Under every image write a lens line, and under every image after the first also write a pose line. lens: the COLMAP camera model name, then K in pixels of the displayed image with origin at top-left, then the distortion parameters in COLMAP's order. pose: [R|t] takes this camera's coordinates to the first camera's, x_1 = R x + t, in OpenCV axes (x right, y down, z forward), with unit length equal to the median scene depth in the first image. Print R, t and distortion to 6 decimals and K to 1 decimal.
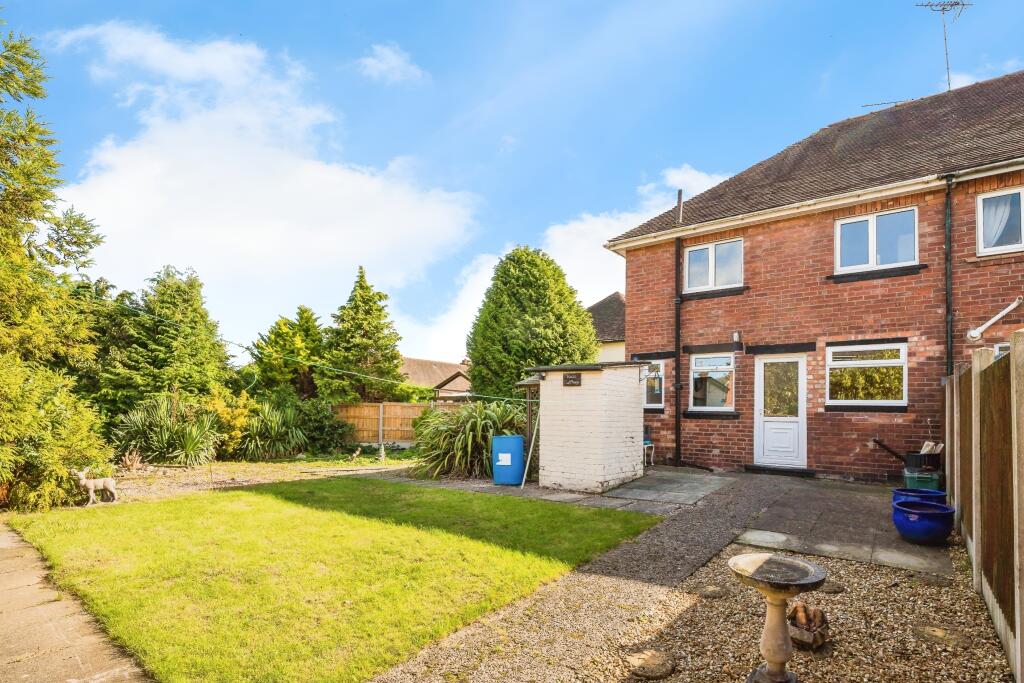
lens RADIAL K [[490.2, 0, 512.0], [0, 490.2, 341.5], [0, 0, 1]] dist [-0.000934, -0.000166]
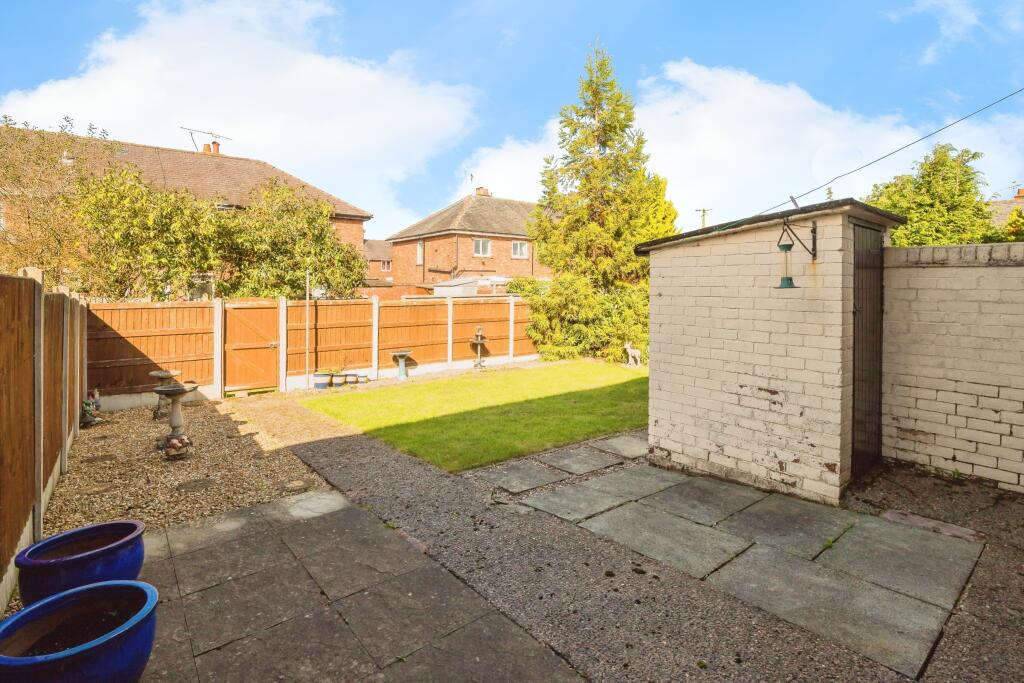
lens RADIAL K [[490.2, 0, 512.0], [0, 490.2, 341.5], [0, 0, 1]] dist [-0.000934, -0.000166]
pose [[-0.217893, 0.086669, -0.972117, 1.127310], [0.146750, 0.987634, 0.055159, 0.166685], [0.964877, -0.130639, -0.227917, 1.468511]]
